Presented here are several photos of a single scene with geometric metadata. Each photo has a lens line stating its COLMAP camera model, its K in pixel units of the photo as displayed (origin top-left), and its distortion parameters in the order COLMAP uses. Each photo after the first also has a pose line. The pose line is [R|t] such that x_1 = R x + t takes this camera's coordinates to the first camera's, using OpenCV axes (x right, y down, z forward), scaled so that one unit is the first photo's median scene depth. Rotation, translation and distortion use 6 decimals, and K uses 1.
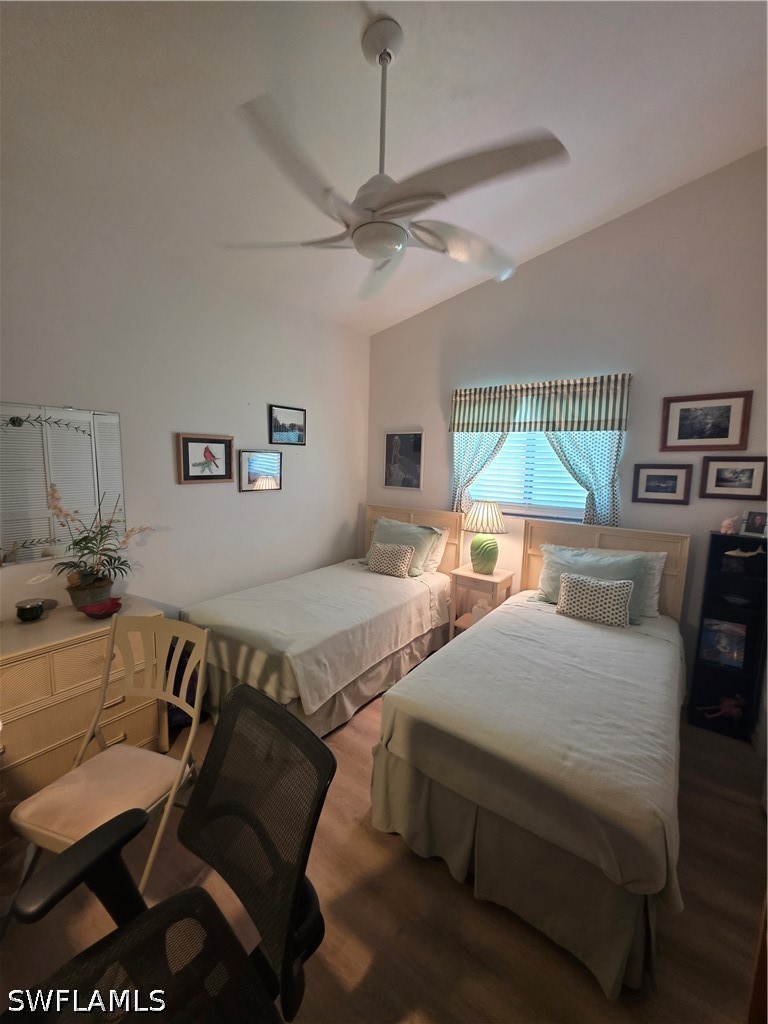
lens RADIAL K [[403.2, 0, 380.1], [0, 403.2, 512.1], [0, 0, 1]] dist [0.001313, -0.000674]
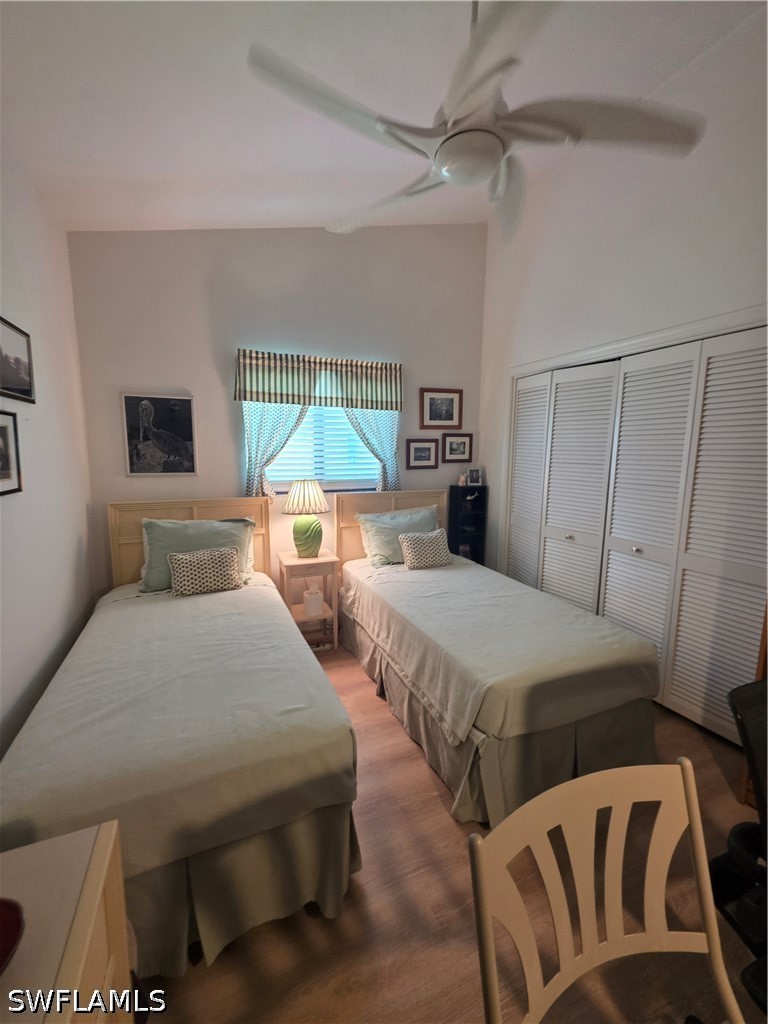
lens RADIAL K [[403.2, 0, 377.7], [0, 403.2, 506.0], [0, 0, 1]] dist [0.001313, -0.000674]
pose [[0.528719, -0.136910, 0.837683, -0.459098], [0.111936, 0.989533, 0.091078, -0.035064], [-0.841384, 0.045612, 0.538510, 0.386724]]
